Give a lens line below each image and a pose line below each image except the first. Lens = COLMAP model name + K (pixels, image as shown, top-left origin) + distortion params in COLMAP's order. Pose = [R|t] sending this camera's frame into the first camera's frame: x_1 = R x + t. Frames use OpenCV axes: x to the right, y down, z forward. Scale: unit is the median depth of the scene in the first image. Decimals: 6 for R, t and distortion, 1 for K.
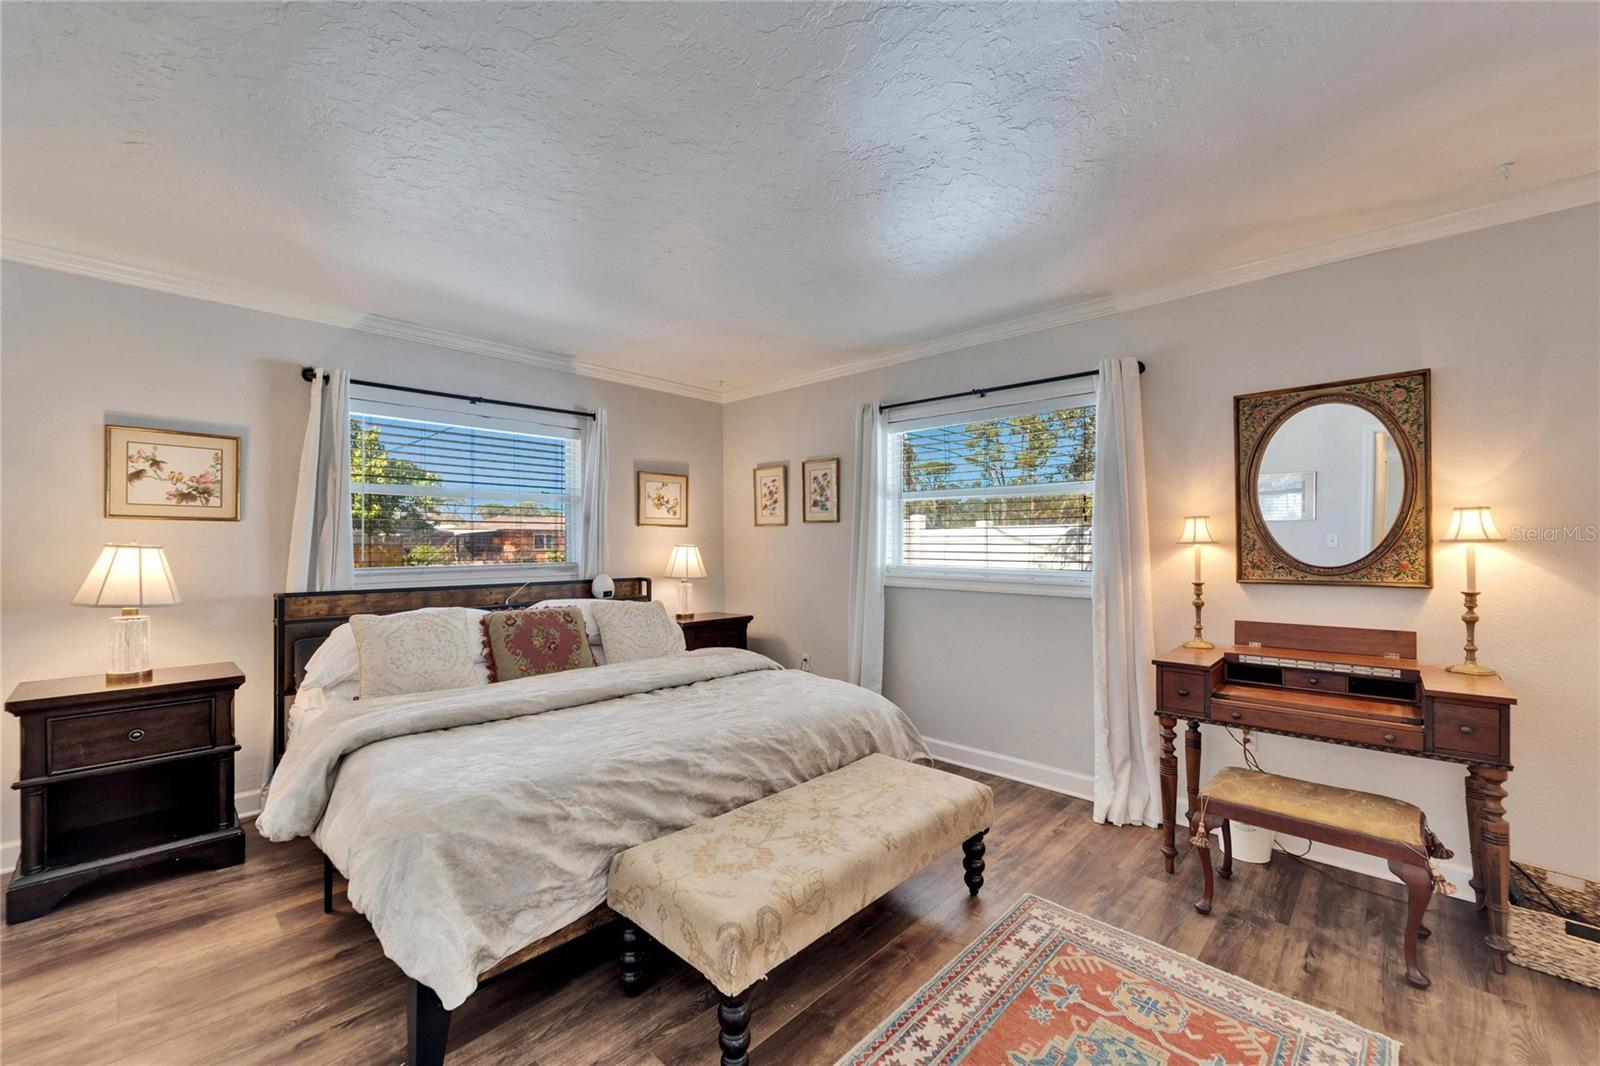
lens RADIAL K [[653.5, 0, 788.1], [0, 653.5, 533.2], [0, 0, 1]] dist [0.005557, -0.003028]
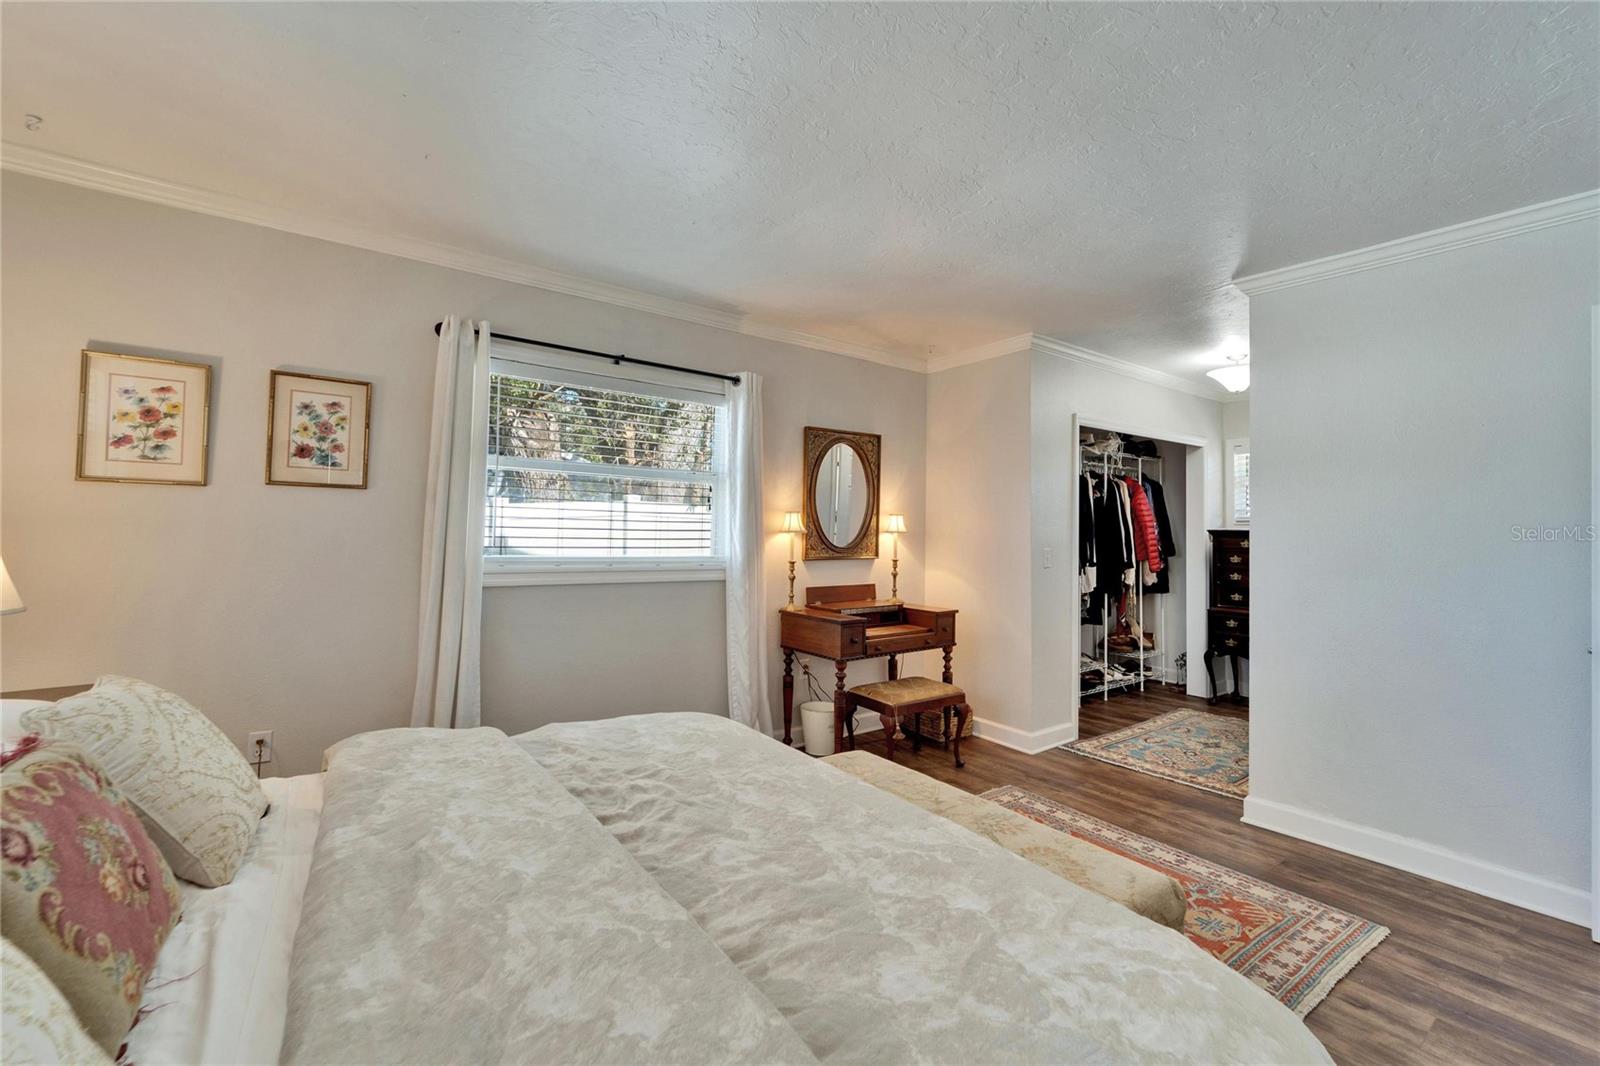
lens RADIAL K [[653.5, 0, 820.8], [0, 653.5, 510.4], [0, 0, 1]] dist [0.005557, -0.003028]
pose [[0.163562, 0.039903, 0.985726, -0.662322], [-0.028665, 0.998952, -0.035682, 0.018095], [-0.986117, -0.022420, 0.164534, 0.722411]]
